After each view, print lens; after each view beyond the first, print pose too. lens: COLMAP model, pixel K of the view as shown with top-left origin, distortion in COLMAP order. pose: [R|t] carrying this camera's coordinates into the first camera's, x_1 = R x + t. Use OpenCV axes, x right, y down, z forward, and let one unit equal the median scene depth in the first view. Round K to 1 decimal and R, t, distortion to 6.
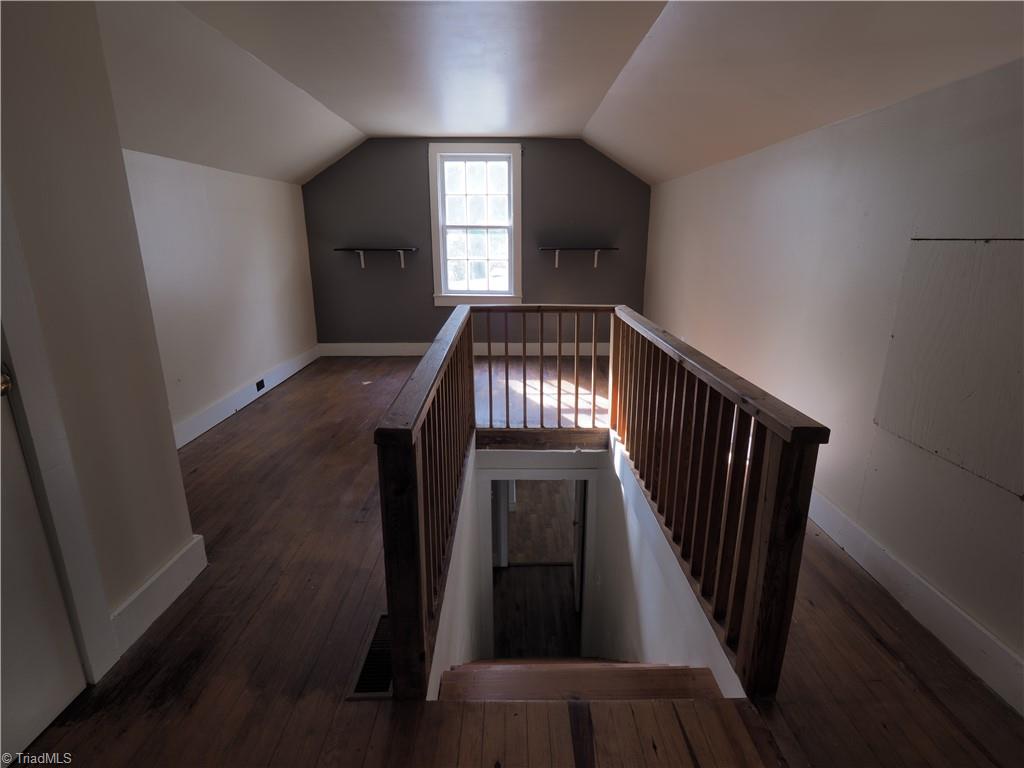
lens RADIAL K [[528.5, 0, 512.3], [0, 528.5, 382.7], [0, 0, 1]] dist [0.000129, 0.000007]
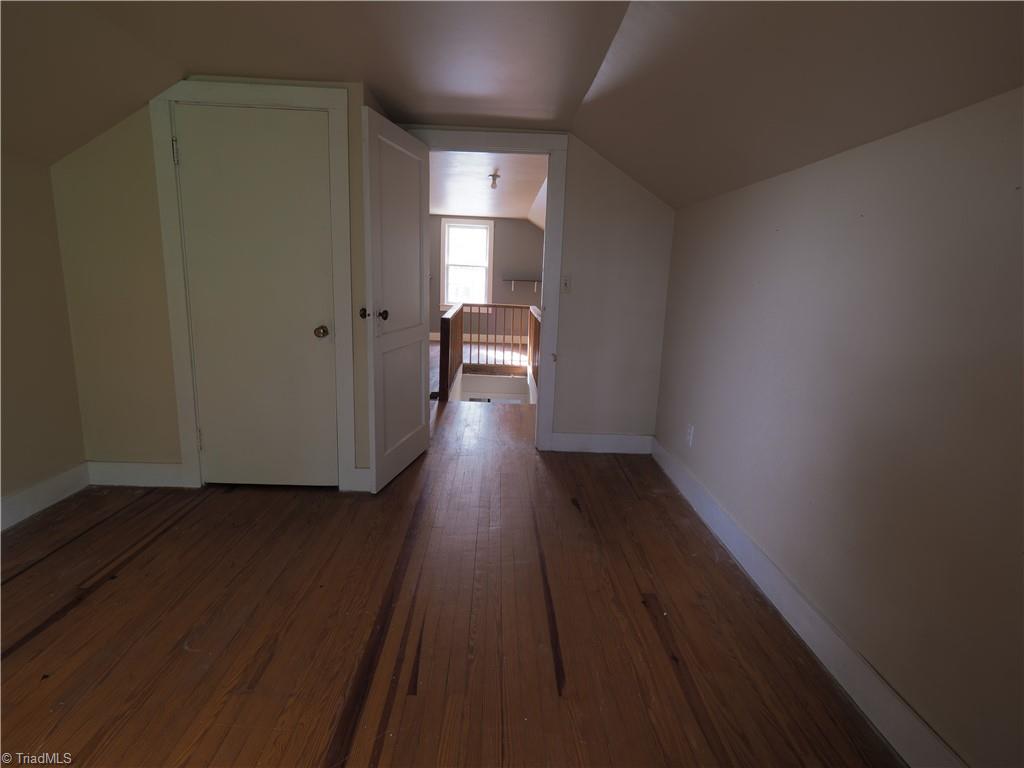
lens RADIAL K [[528.5, 0, 512.3], [0, 528.5, 382.7], [0, 0, 1]] dist [0.000129, 0.000007]
pose [[0.998784, 0.037545, 0.031946, 0.046289], [-0.035427, 0.997292, -0.064451, 0.220446], [-0.034279, 0.063241, 0.997409, -0.808982]]
